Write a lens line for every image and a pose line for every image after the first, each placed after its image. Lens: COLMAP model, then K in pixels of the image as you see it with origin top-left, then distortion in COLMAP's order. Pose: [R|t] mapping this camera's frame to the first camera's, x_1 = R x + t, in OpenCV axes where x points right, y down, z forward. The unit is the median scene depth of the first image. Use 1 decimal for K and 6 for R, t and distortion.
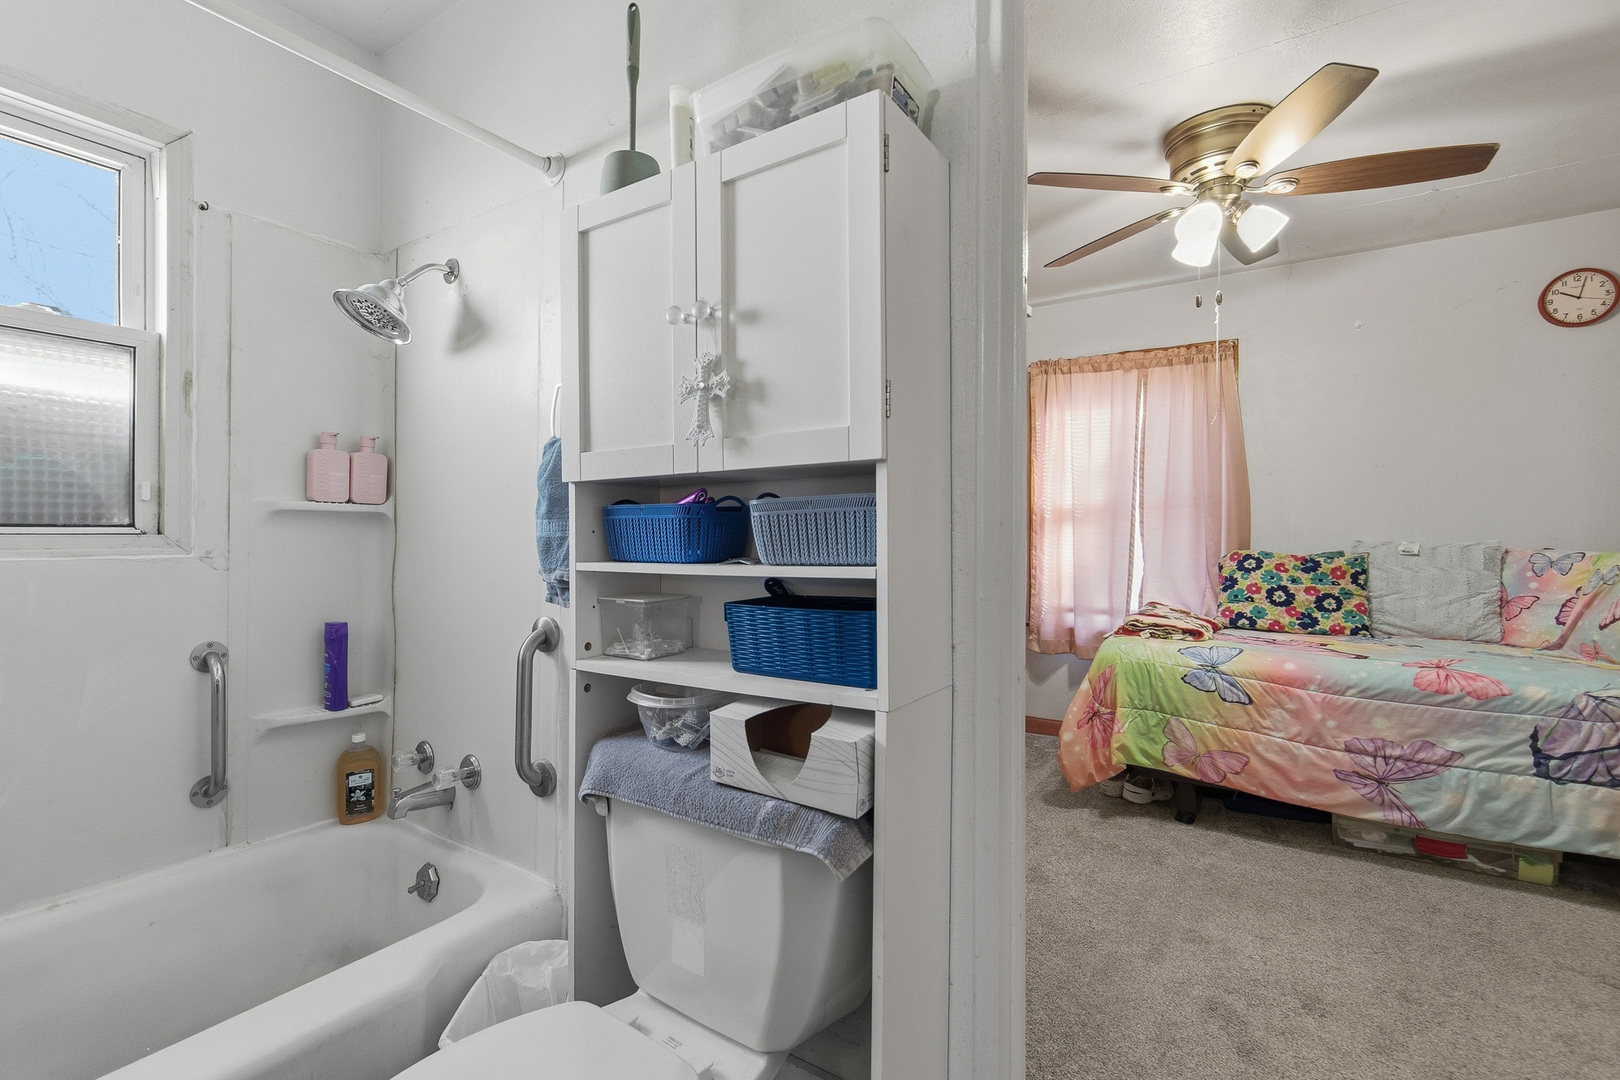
lens RADIAL K [[737.9, 0, 806.7], [0, 737.9, 535.1], [0, 0, 1]] dist [0.010283, -0.002840]
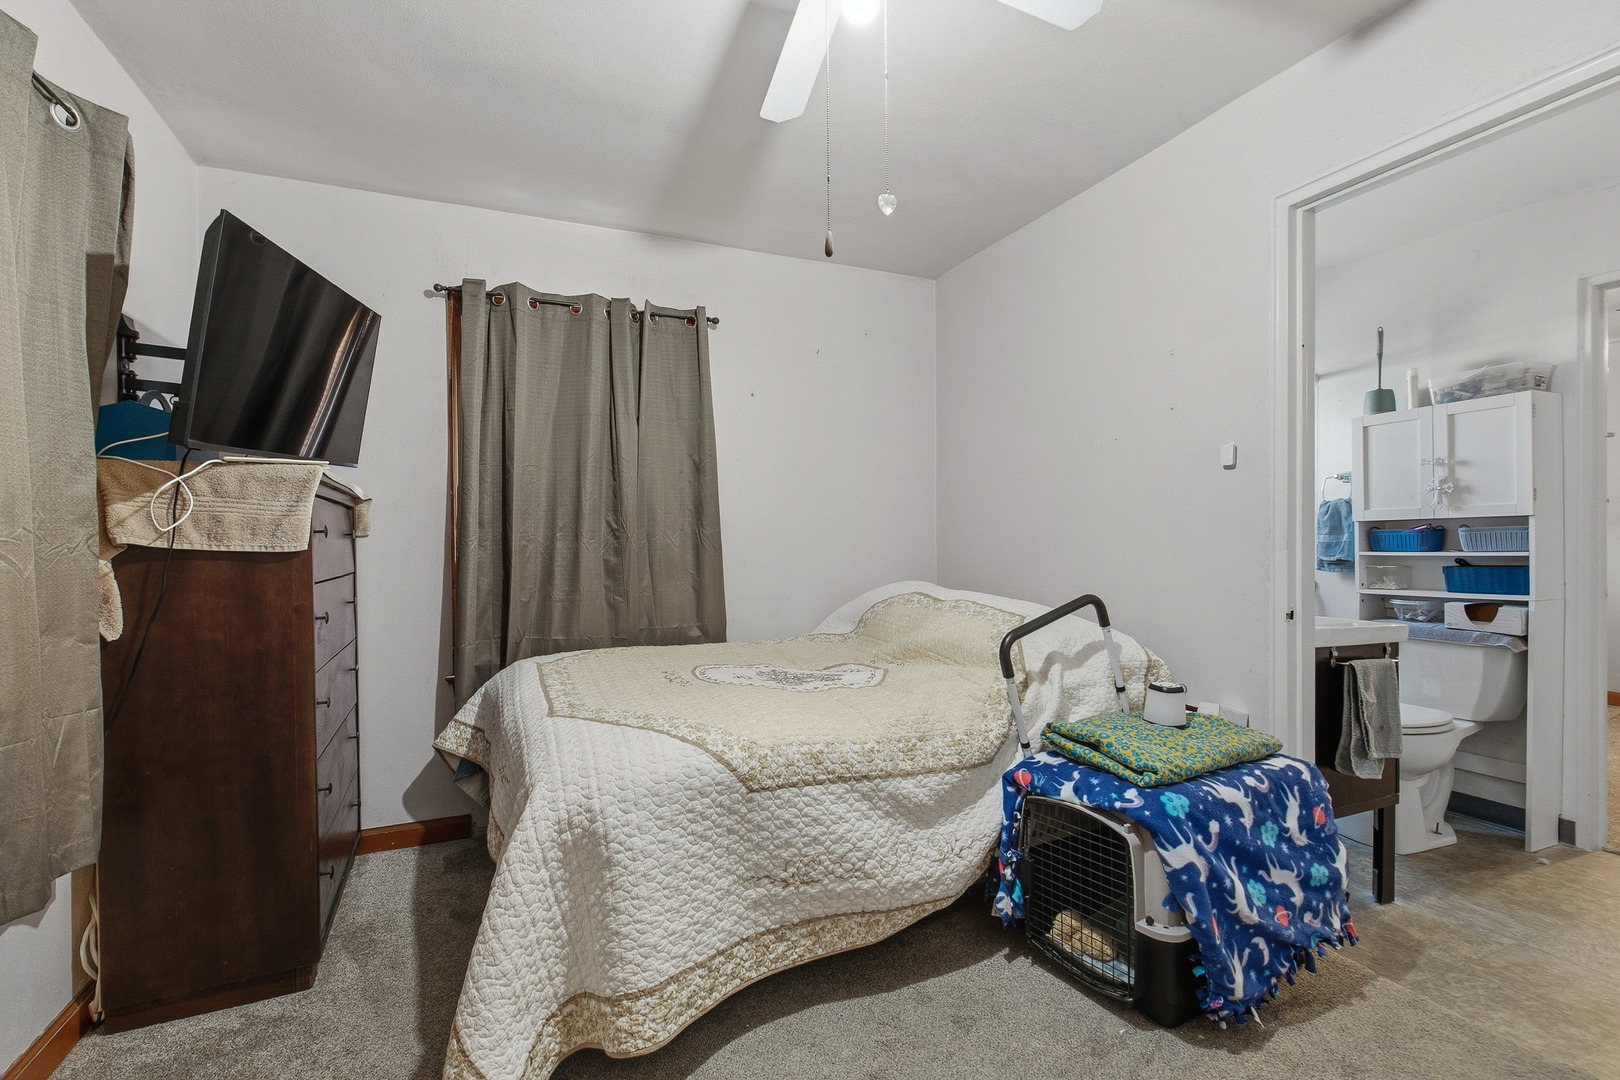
lens RADIAL K [[737.9, 0, 839.2], [0, 737.9, 544.7], [0, 0, 1]] dist [0.010283, -0.002840]
pose [[0.862793, -0.006403, -0.505518, -0.108800], [0.011749, 0.999904, 0.007387, -0.005490], [0.505422, -0.012313, 0.862785, -0.411094]]
